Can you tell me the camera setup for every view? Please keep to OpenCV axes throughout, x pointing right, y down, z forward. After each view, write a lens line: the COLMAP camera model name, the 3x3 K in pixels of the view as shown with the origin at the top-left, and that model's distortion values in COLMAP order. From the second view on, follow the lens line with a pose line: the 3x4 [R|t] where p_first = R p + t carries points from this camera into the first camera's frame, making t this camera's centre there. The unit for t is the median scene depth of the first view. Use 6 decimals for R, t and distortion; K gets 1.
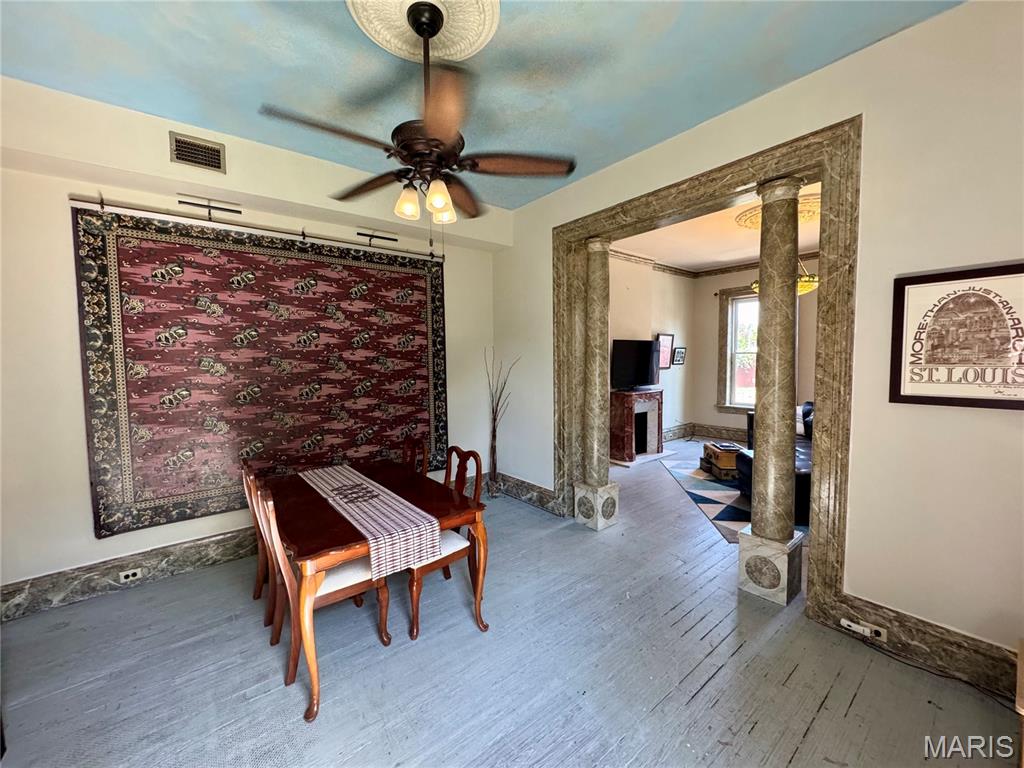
lens RADIAL K [[407.7, 0, 508.1], [0, 407.7, 382.2], [0, 0, 1]] dist [-0.001485, -0.000664]
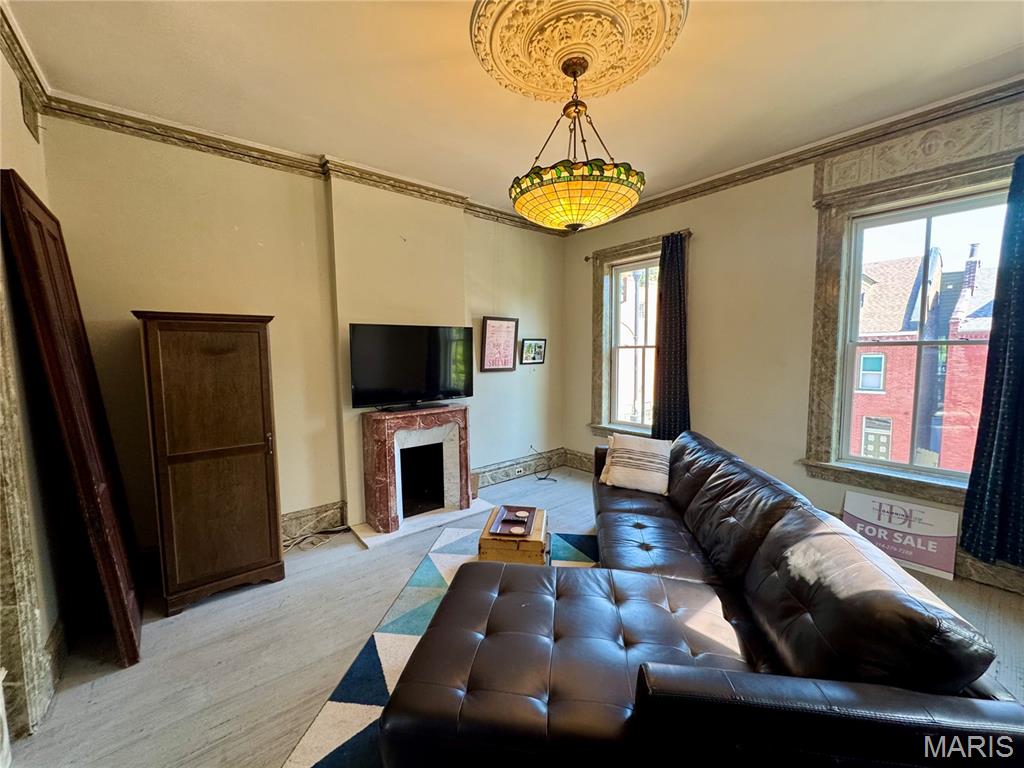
lens RADIAL K [[407.7, 0, 512.0], [0, 407.7, 381.0], [0, 0, 1]] dist [-0.001485, -0.000664]
pose [[0.999850, -0.002569, 0.017156, 0.422903], [0.002366, 0.999927, 0.011866, -0.026634], [-0.017186, -0.011824, 0.999782, 0.374086]]
